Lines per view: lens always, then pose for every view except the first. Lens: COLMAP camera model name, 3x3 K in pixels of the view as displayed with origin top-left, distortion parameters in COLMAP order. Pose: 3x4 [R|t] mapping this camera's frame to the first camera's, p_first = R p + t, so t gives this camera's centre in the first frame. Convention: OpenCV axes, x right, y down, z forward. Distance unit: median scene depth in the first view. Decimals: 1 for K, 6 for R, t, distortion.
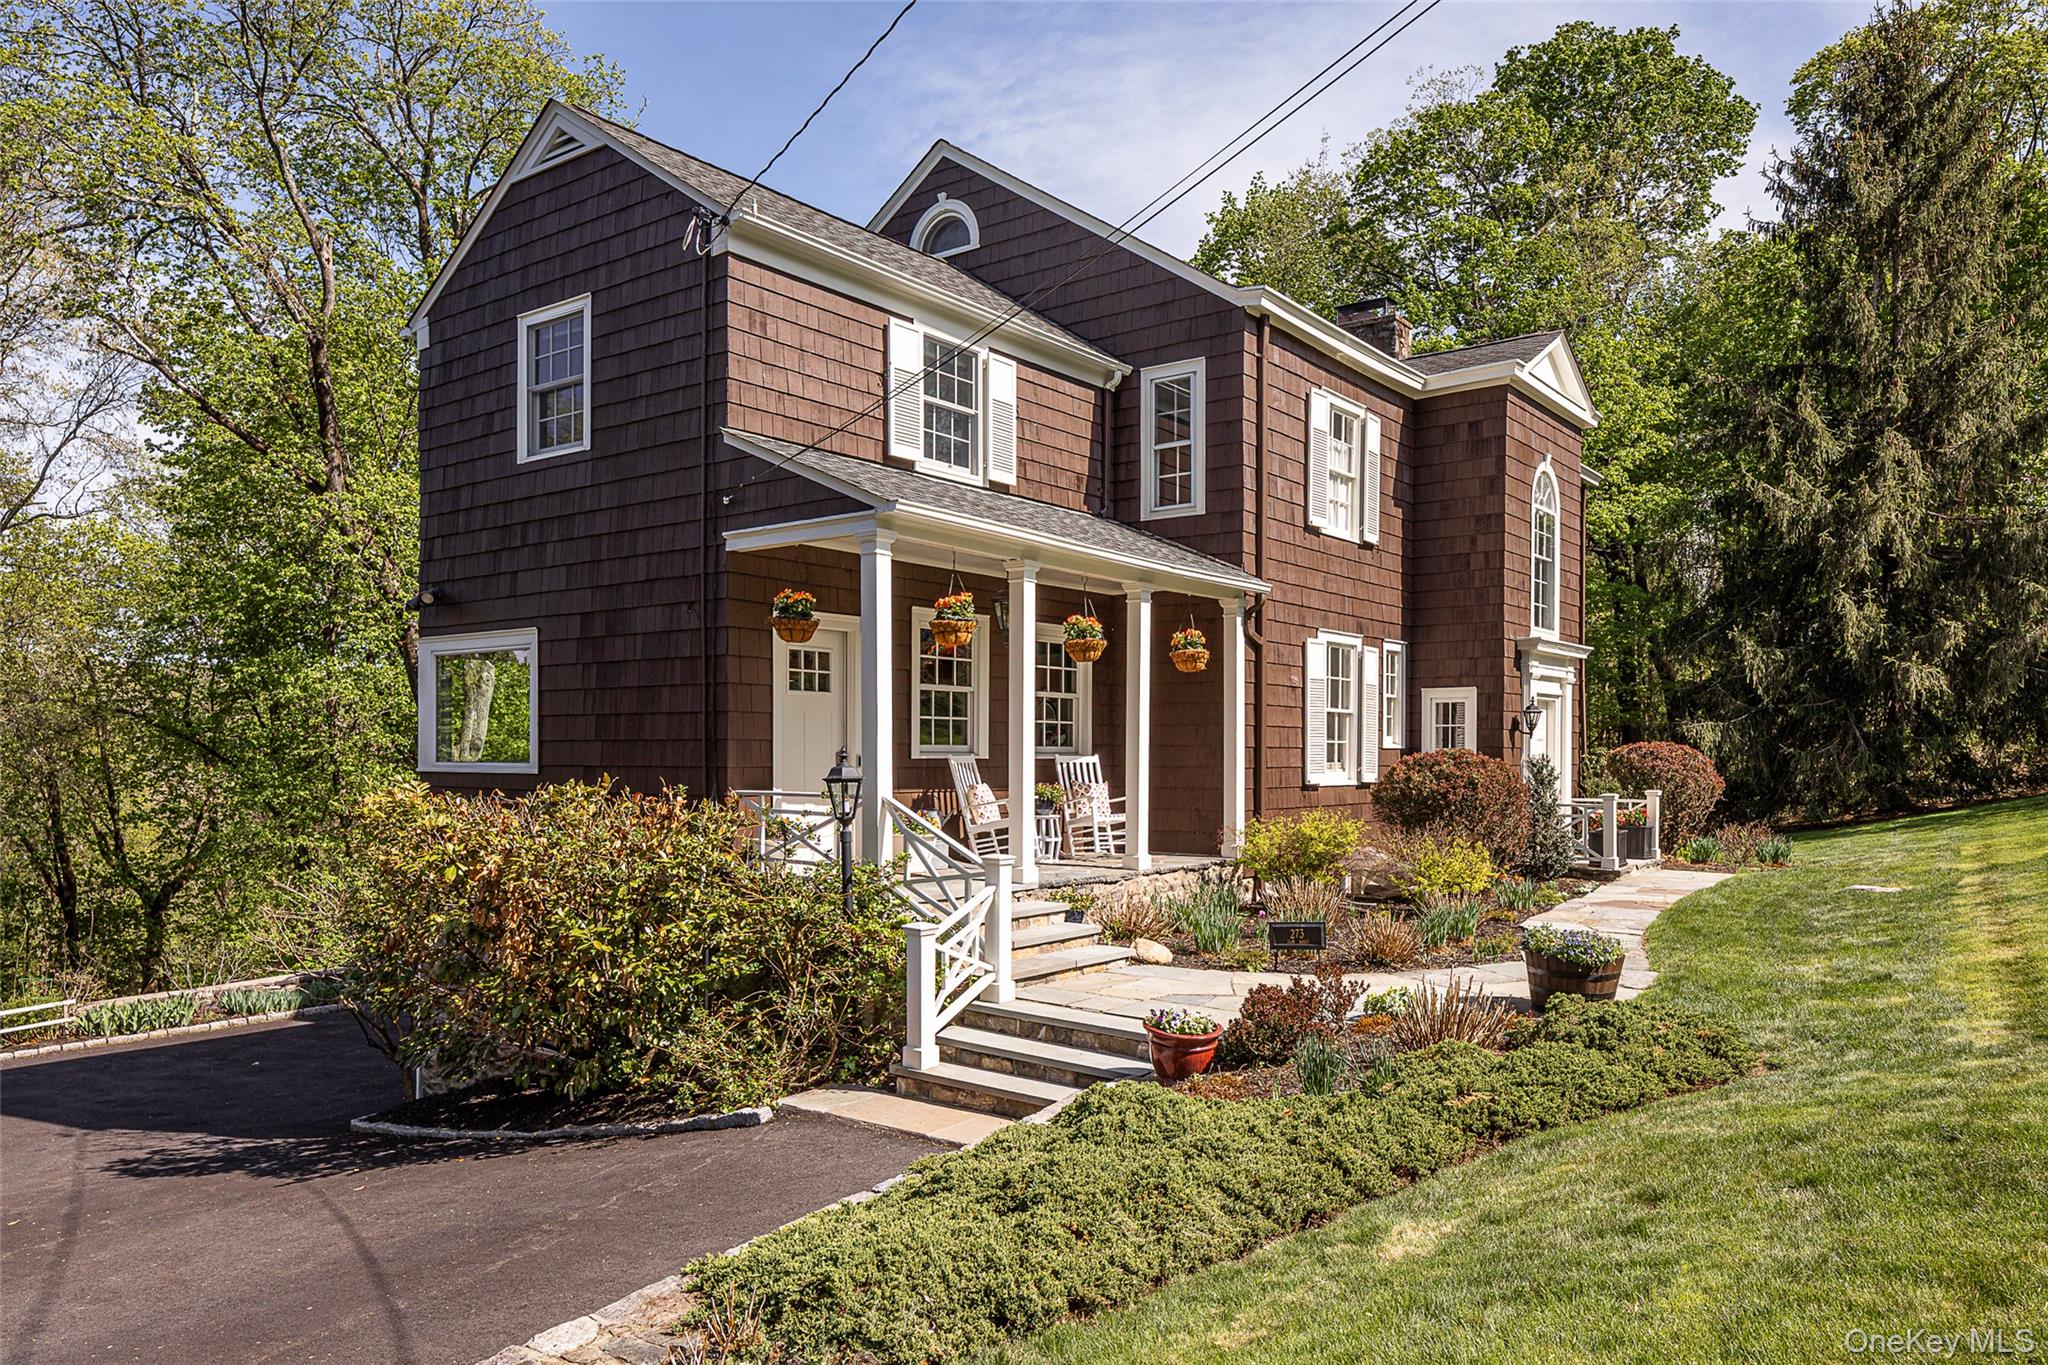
lens RADIAL K [[1756.6, 0, 1023.9], [0, 1756.6, 751.1], [0, 0, 1]] dist [-0.006515, -0.016559]
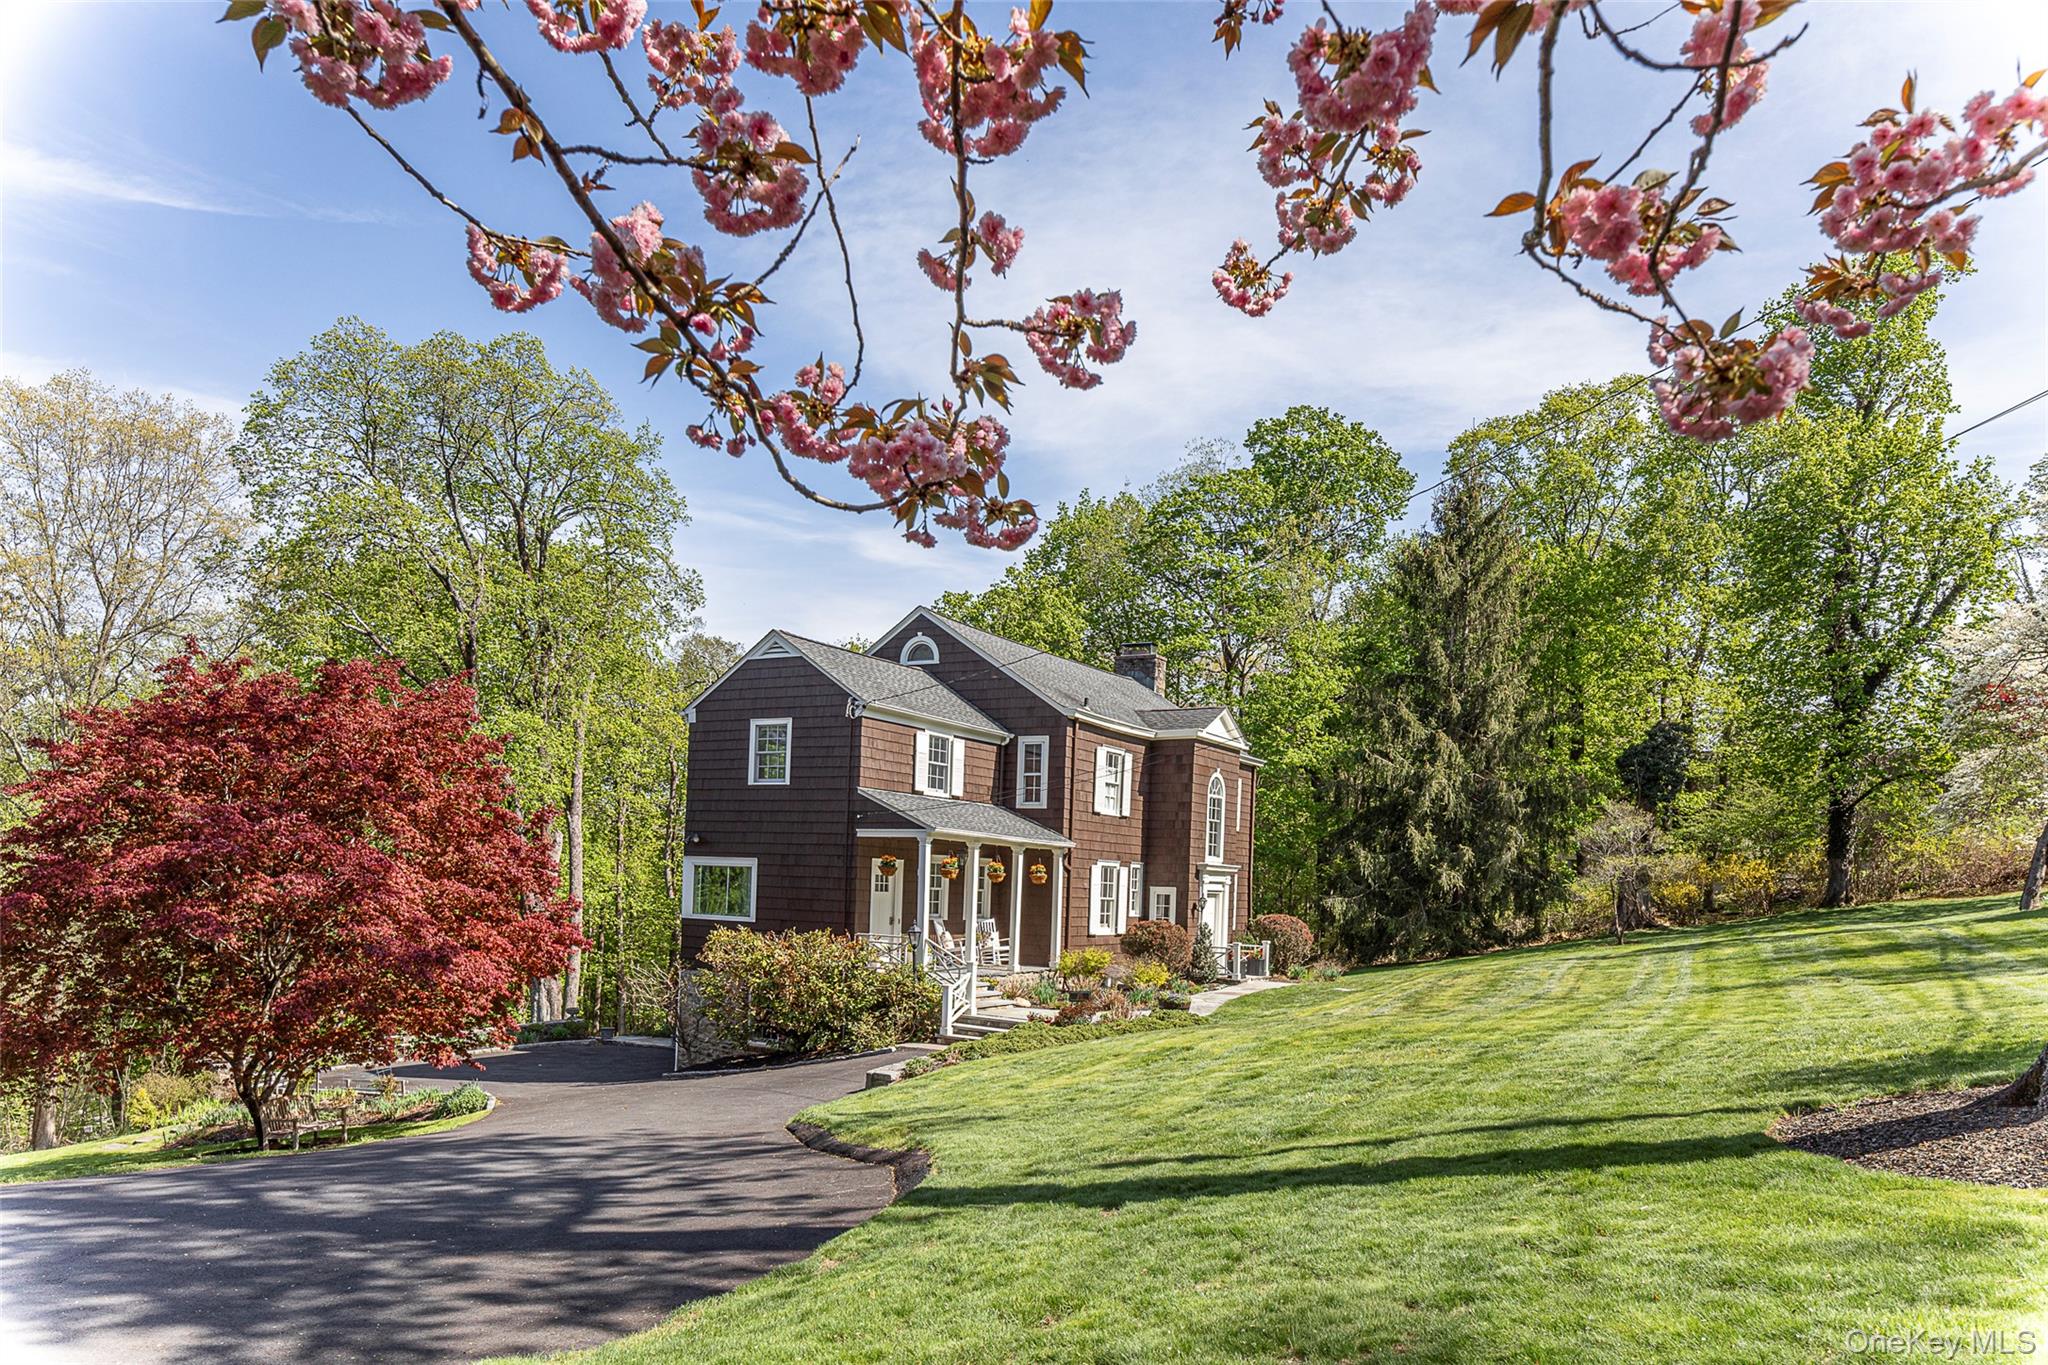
lens RADIAL K [[1756.6, 0, 1023.9], [0, 1756.6, 751.1], [0, 0, 1]] dist [-0.006515, -0.016559]
pose [[0.993861, 0.039142, 0.103482, -0.148951], [-0.031680, 0.996844, -0.072792, -0.045773], [-0.106005, 0.069066, 0.991964, -1.131257]]
